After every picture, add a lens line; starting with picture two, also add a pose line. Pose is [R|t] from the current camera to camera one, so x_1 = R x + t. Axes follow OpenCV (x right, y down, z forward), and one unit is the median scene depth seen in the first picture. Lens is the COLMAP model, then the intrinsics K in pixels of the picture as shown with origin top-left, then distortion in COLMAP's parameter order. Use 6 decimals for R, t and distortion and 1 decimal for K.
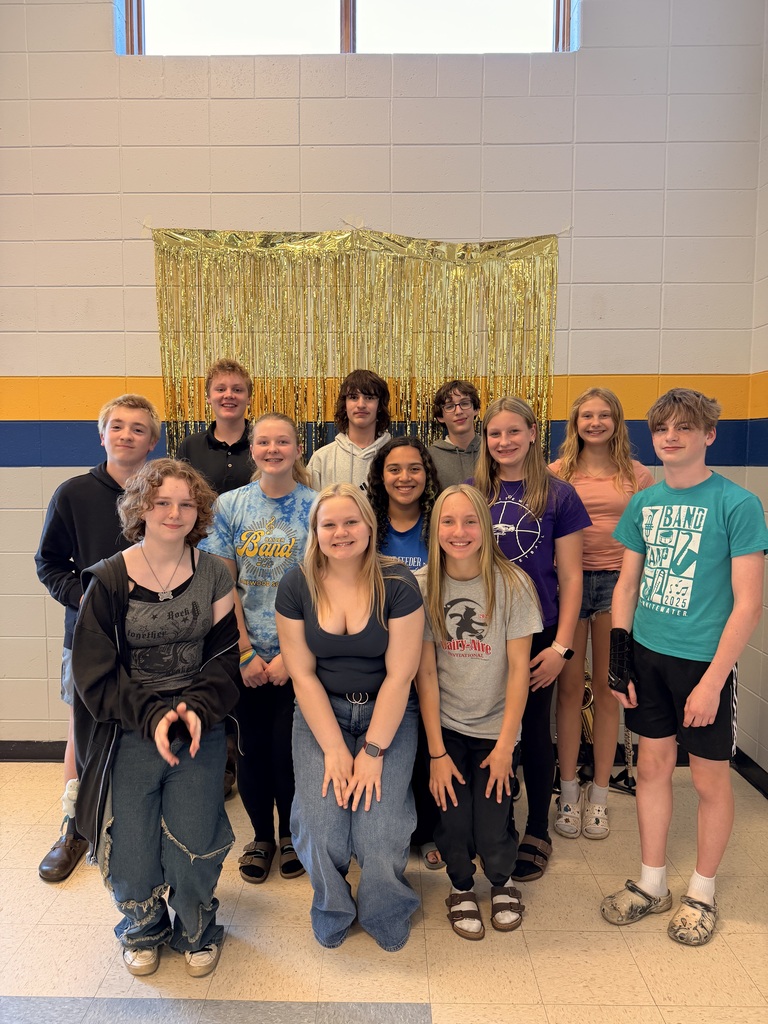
lens RADIAL K [[778.8, 0, 376.9], [0, 778.8, 511.2], [0, 0, 1]] dist [0.003724, -0.017438]
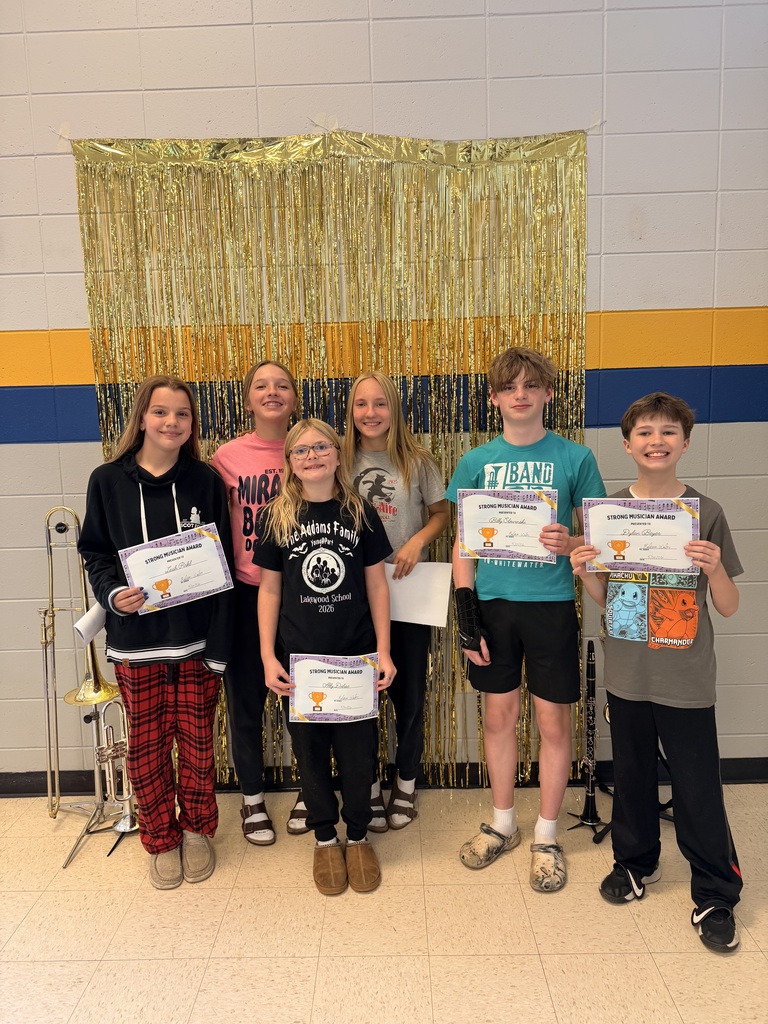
lens RADIAL K [[778.8, 0, 380.9], [0, 778.8, 515.2], [0, 0, 1]] dist [0.003724, -0.017438]
pose [[0.999602, -0.028055, -0.002894, 0.017448], [0.028170, 0.998135, 0.054148, -0.016663], [0.001370, -0.054208, 0.998529, 0.193335]]
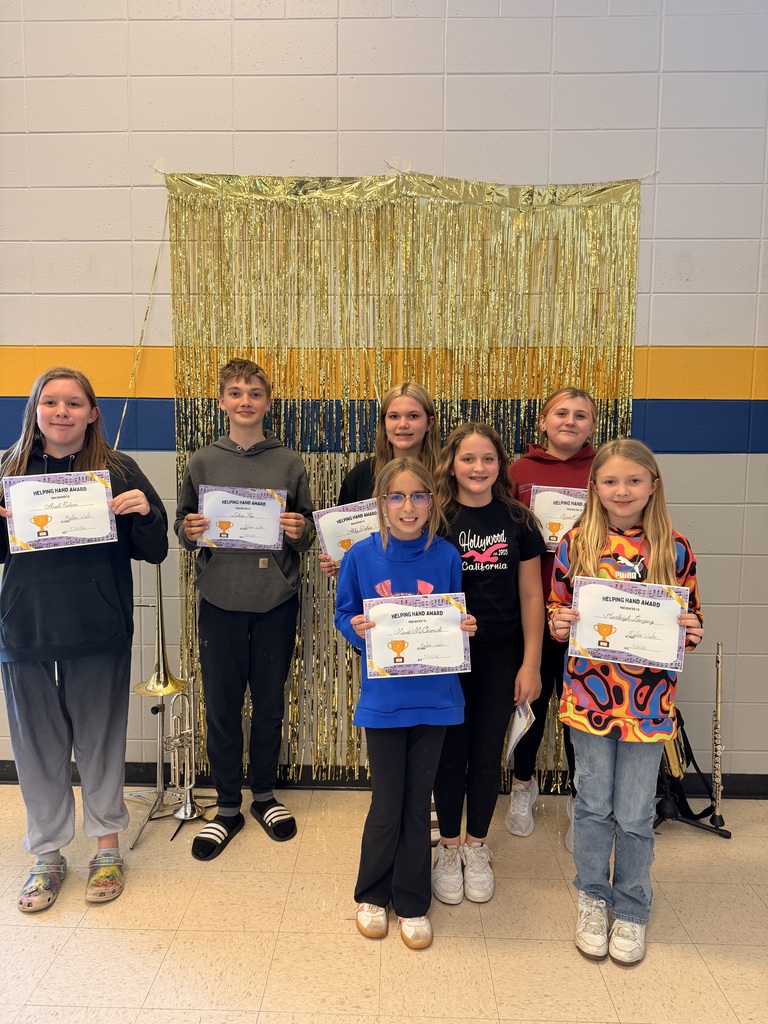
lens RADIAL K [[778.8, 0, 373.4], [0, 778.8, 516.7], [0, 0, 1]] dist [0.003724, -0.017438]
pose [[0.999875, 0.007344, -0.014032, -0.043749], [-0.007104, 0.999828, 0.017104, -0.000042], [0.014155, -0.017002, 0.999755, 0.137789]]
